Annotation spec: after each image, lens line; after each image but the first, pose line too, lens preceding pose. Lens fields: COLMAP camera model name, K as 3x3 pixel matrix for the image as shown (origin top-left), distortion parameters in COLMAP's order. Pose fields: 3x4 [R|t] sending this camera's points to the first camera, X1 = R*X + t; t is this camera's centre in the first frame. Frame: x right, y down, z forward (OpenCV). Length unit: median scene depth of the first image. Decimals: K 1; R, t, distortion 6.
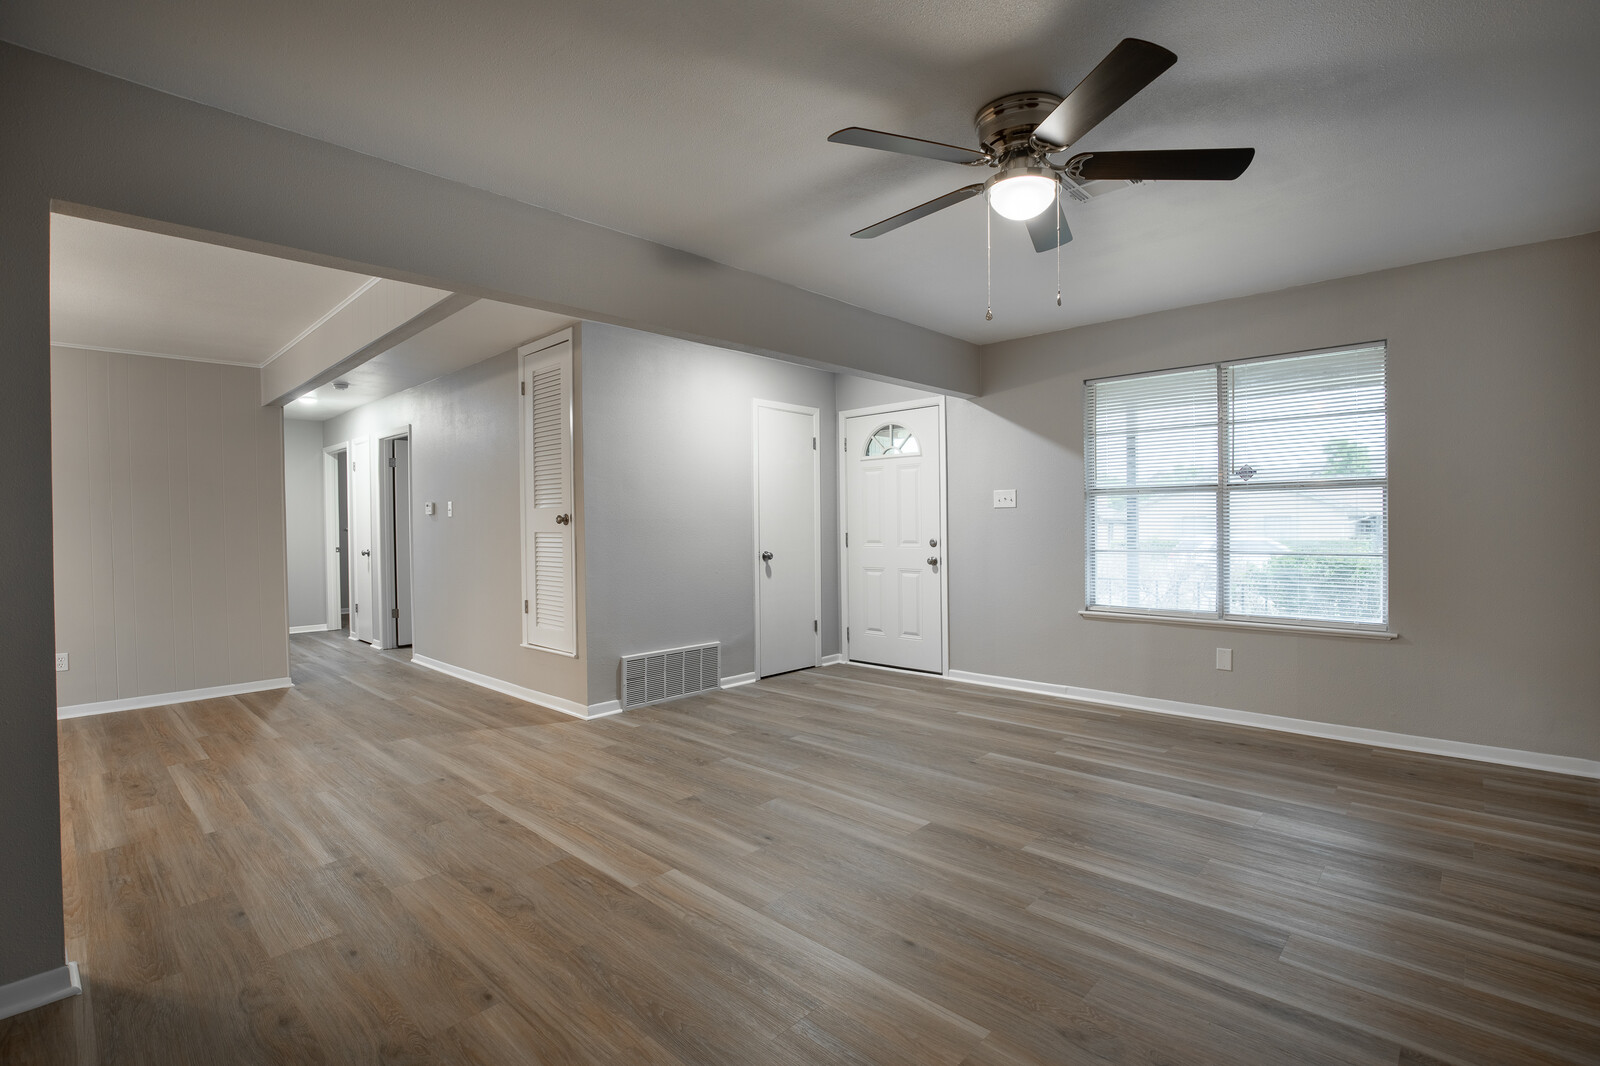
lens RADIAL K [[733.3, 0, 815.8], [0, 733.3, 528.9], [0, 0, 1]] dist [-0.020816, -0.000007]
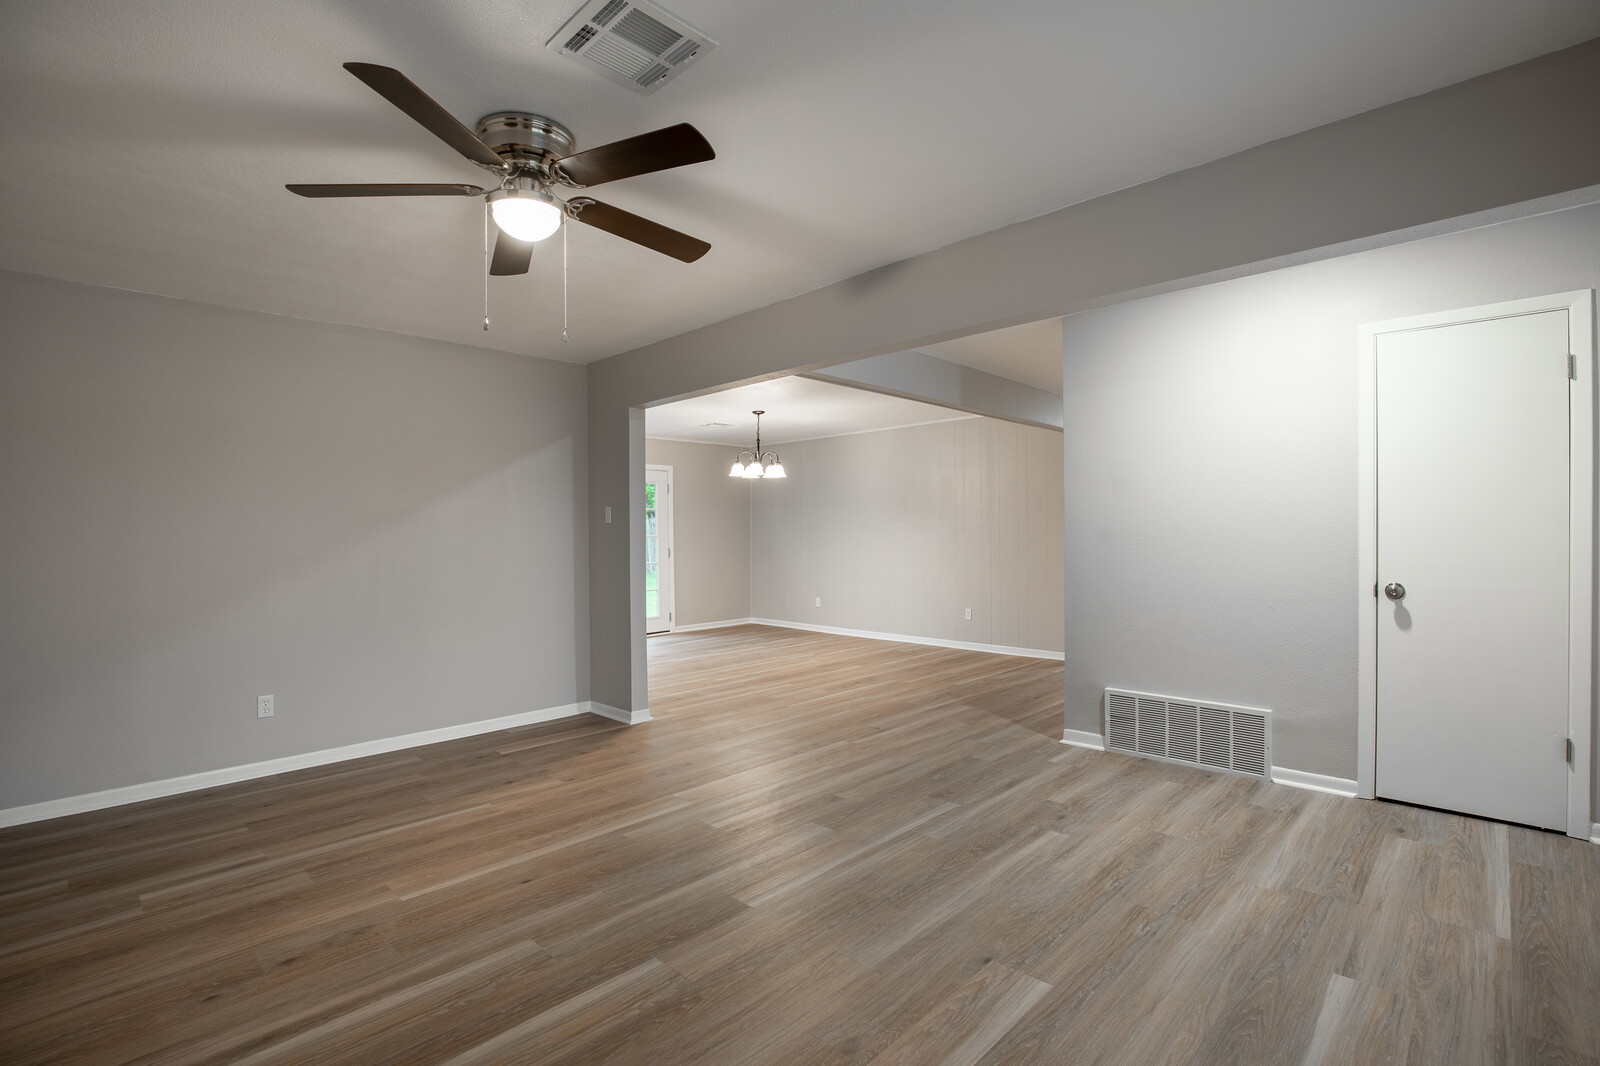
lens RADIAL K [[733.3, 0, 815.8], [0, 733.3, 528.9], [0, 0, 1]] dist [-0.020816, -0.000007]
pose [[-0.008102, 0.007043, -0.999942, 0.706156], [0.001232, 0.999975, 0.007033, -0.023509], [0.999966, -0.001175, -0.008111, 0.777621]]
